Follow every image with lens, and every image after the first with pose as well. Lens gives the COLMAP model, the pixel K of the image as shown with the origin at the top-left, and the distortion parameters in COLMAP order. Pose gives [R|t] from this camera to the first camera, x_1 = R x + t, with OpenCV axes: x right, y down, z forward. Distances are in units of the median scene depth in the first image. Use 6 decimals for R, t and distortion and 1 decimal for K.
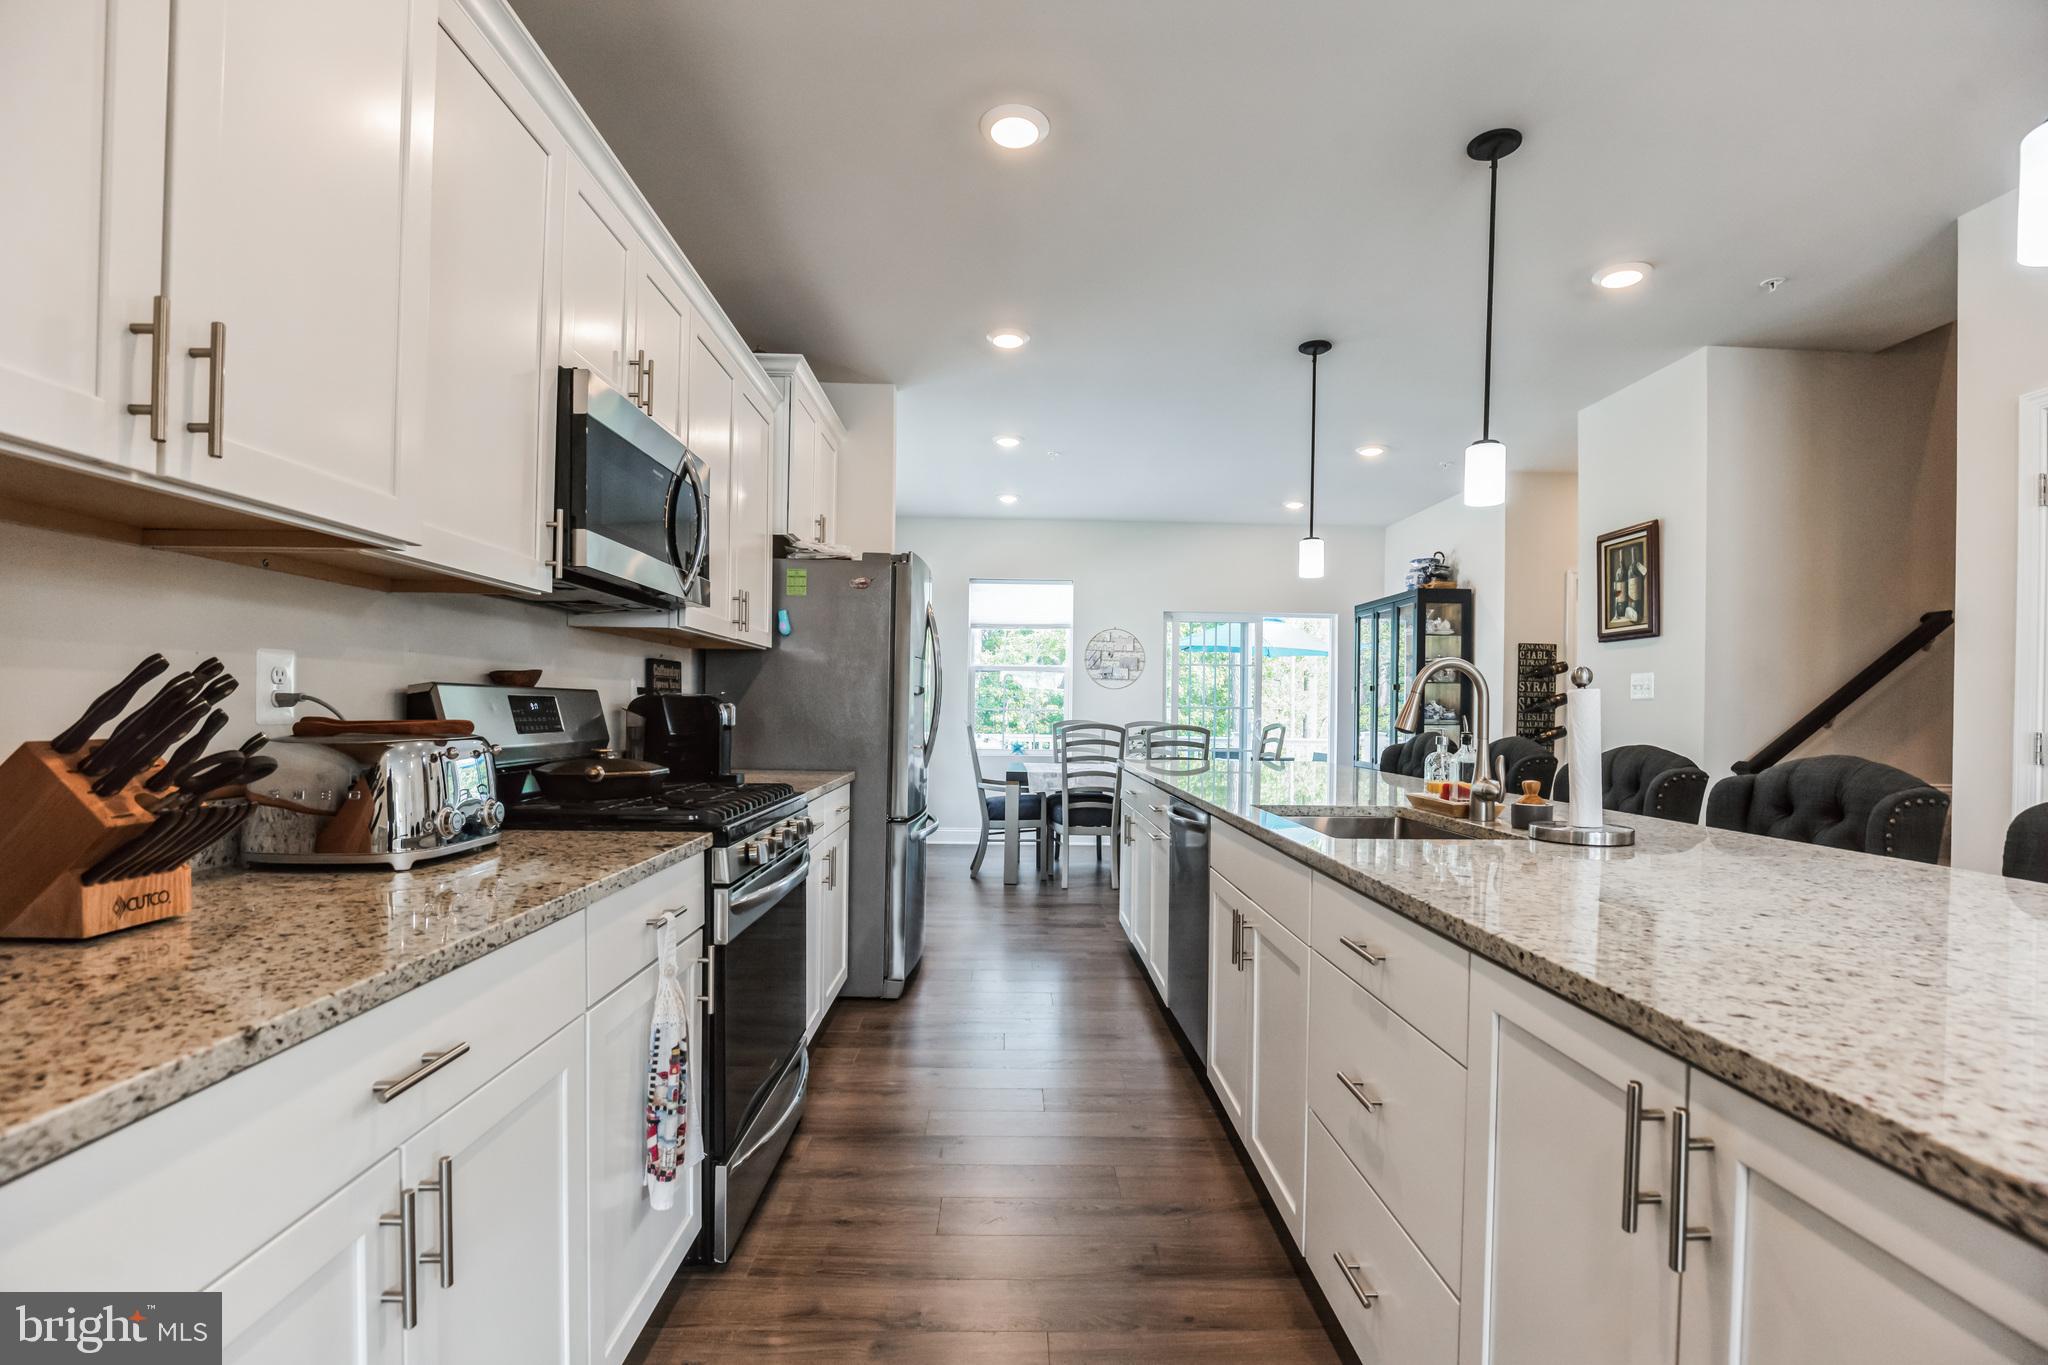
lens RADIAL K [[939.8, 0, 1031.3], [0, 939.8, 710.6], [0, 0, 1]] dist [-0.029594, 0.003828]
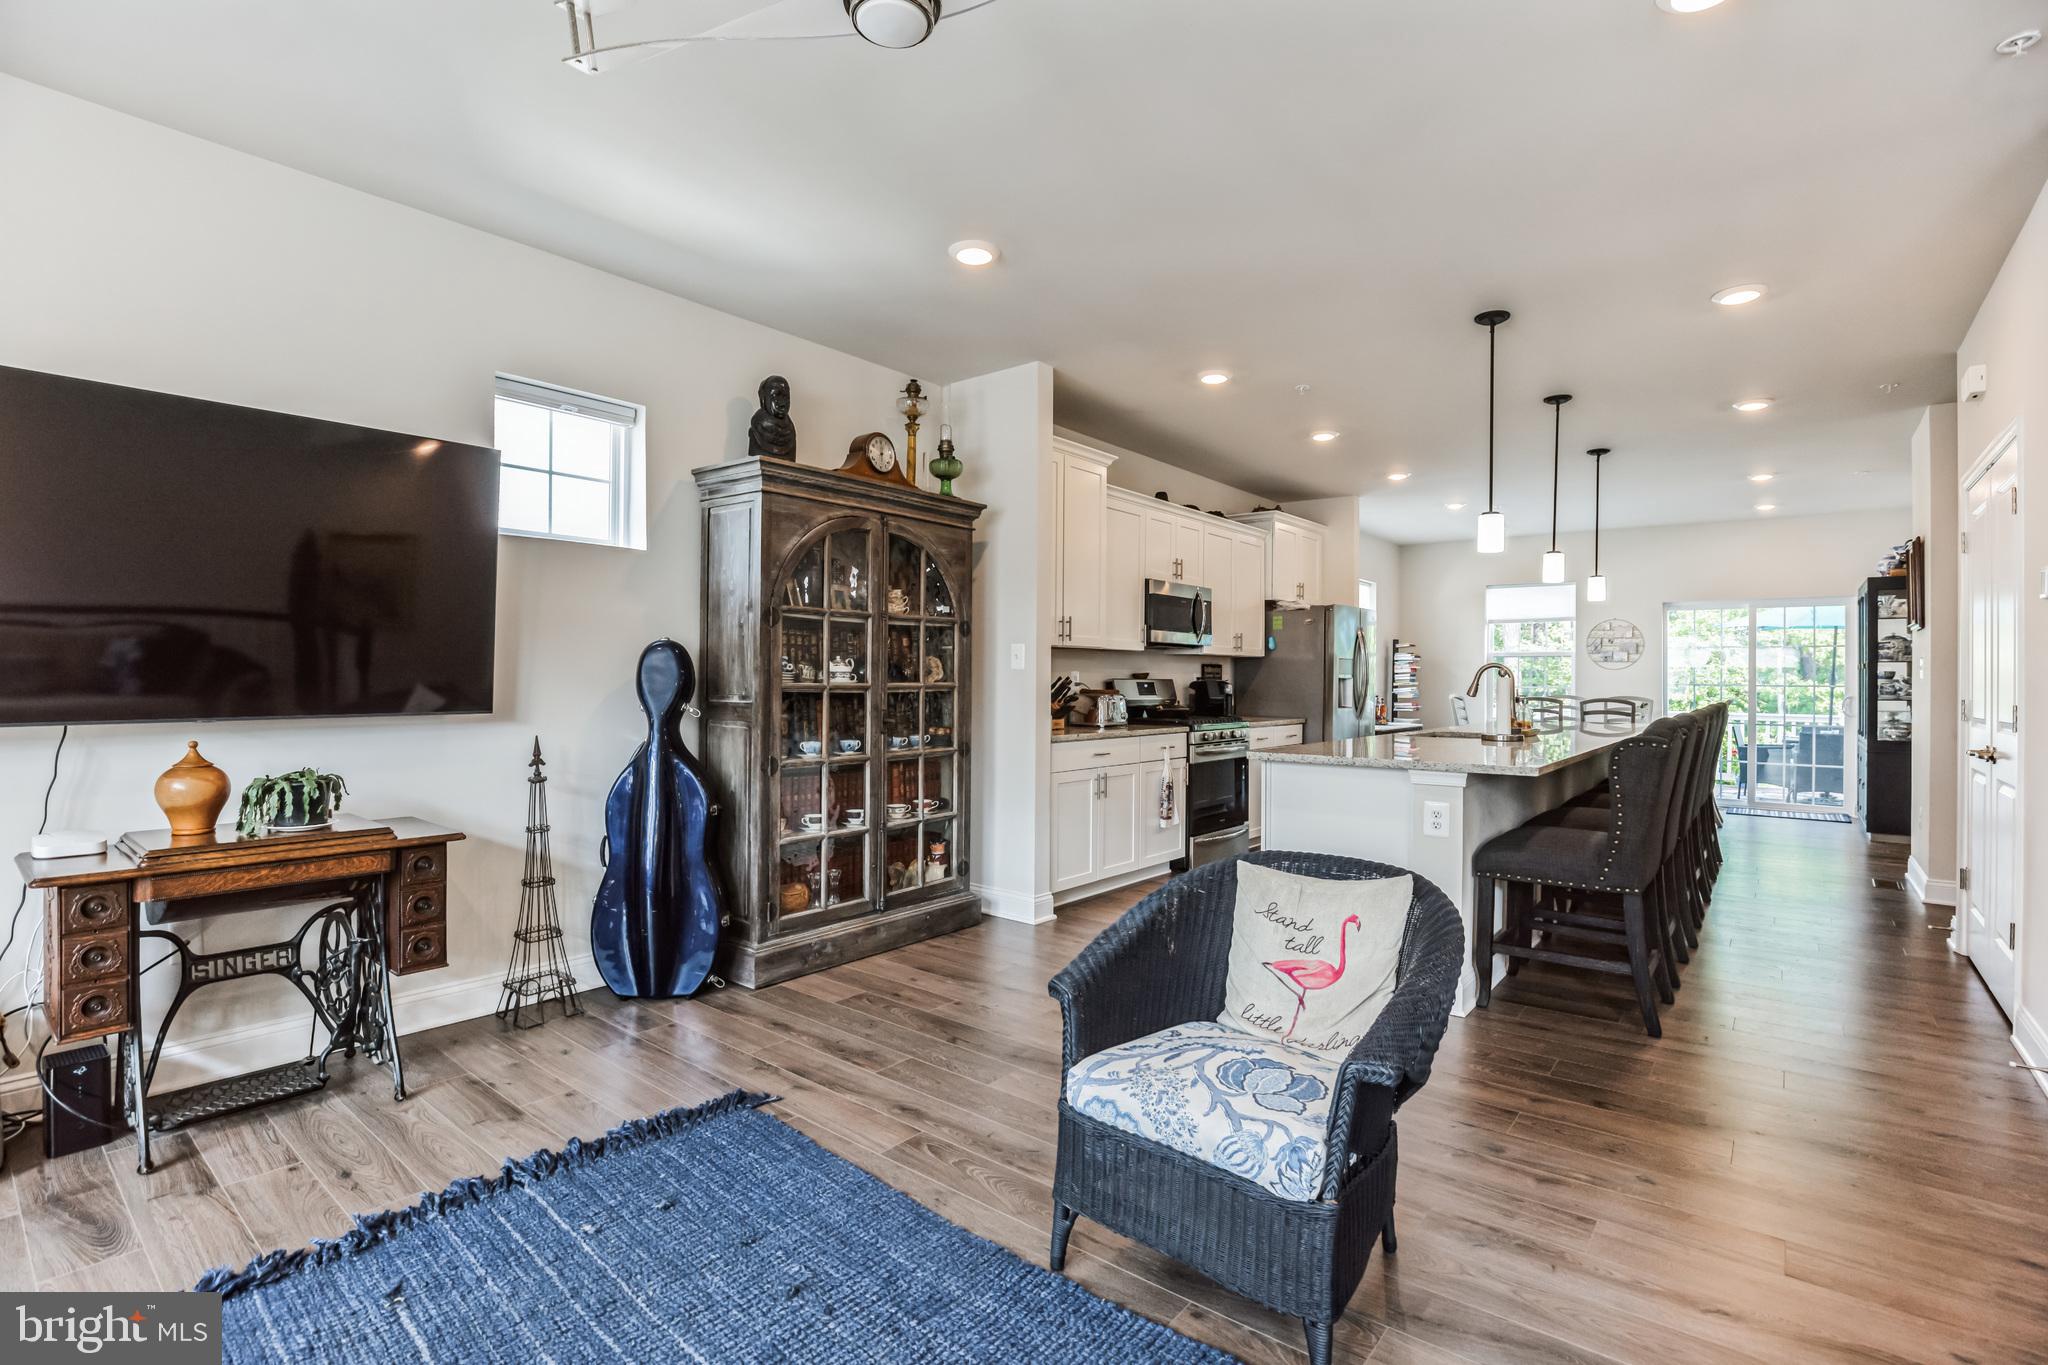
lens RADIAL K [[939.8, 0, 1035.3], [0, 939.8, 679.7], [0, 0, 1]] dist [-0.029594, 0.003828]
pose [[0.765477, -0.006710, -0.643429, 1.166603], [0.000435, 0.999951, -0.009910, 0.005187], [0.643463, 0.007306, 0.765442, -1.562722]]
